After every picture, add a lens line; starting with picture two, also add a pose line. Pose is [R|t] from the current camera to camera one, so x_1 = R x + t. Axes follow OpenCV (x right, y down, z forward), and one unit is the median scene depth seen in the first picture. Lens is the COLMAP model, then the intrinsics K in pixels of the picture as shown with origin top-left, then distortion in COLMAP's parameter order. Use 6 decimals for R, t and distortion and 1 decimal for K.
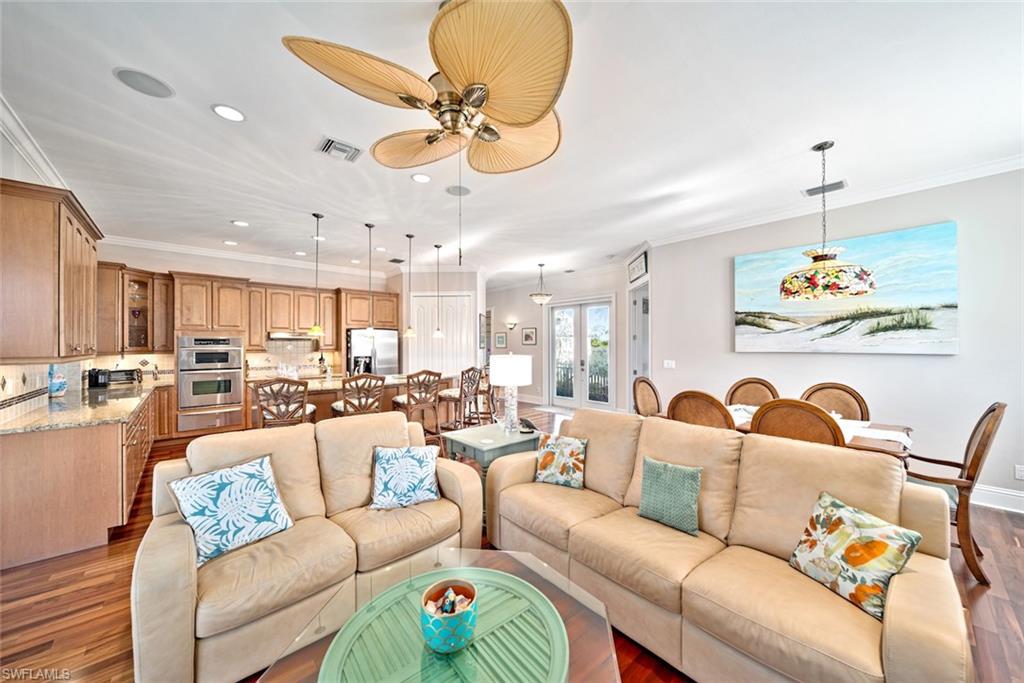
lens RADIAL K [[368.7, 0, 512.0], [0, 368.7, 341.5], [0, 0, 1]] dist [0.001818, 0.000026]
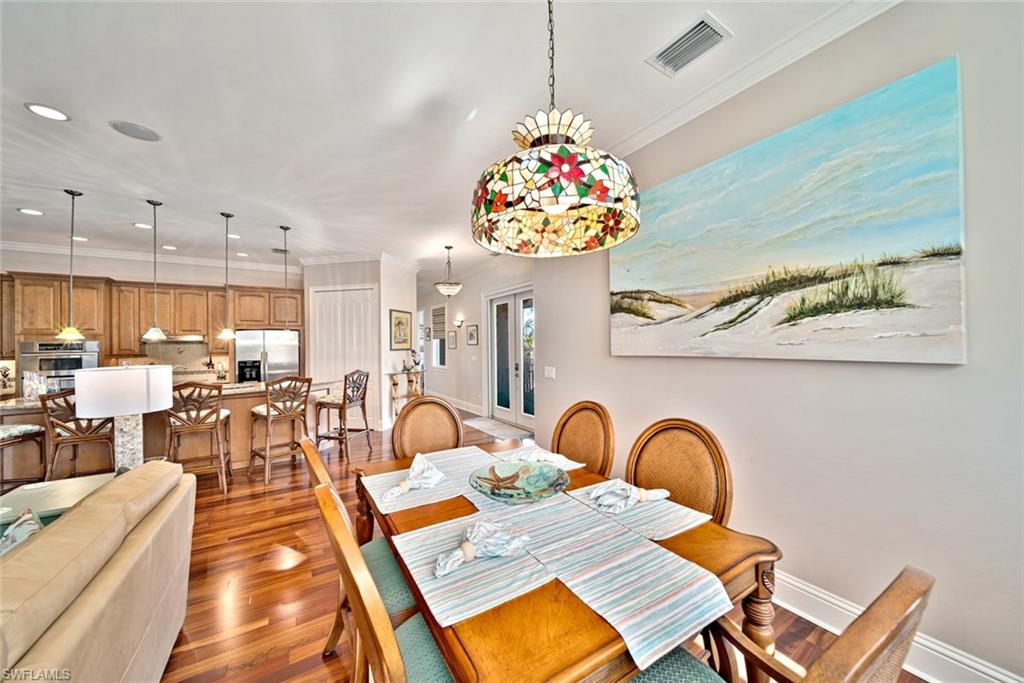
lens RADIAL K [[362.7, 0, 512.0], [0, 362.7, 341.5], [0, 0, 1]] dist [-0.001398, -0.000081]
pose [[0.984475, -0.012014, -0.175112, 0.560986], [0.012804, 0.999912, 0.003382, 0.000328], [0.175056, -0.005572, 0.984543, 0.363490]]
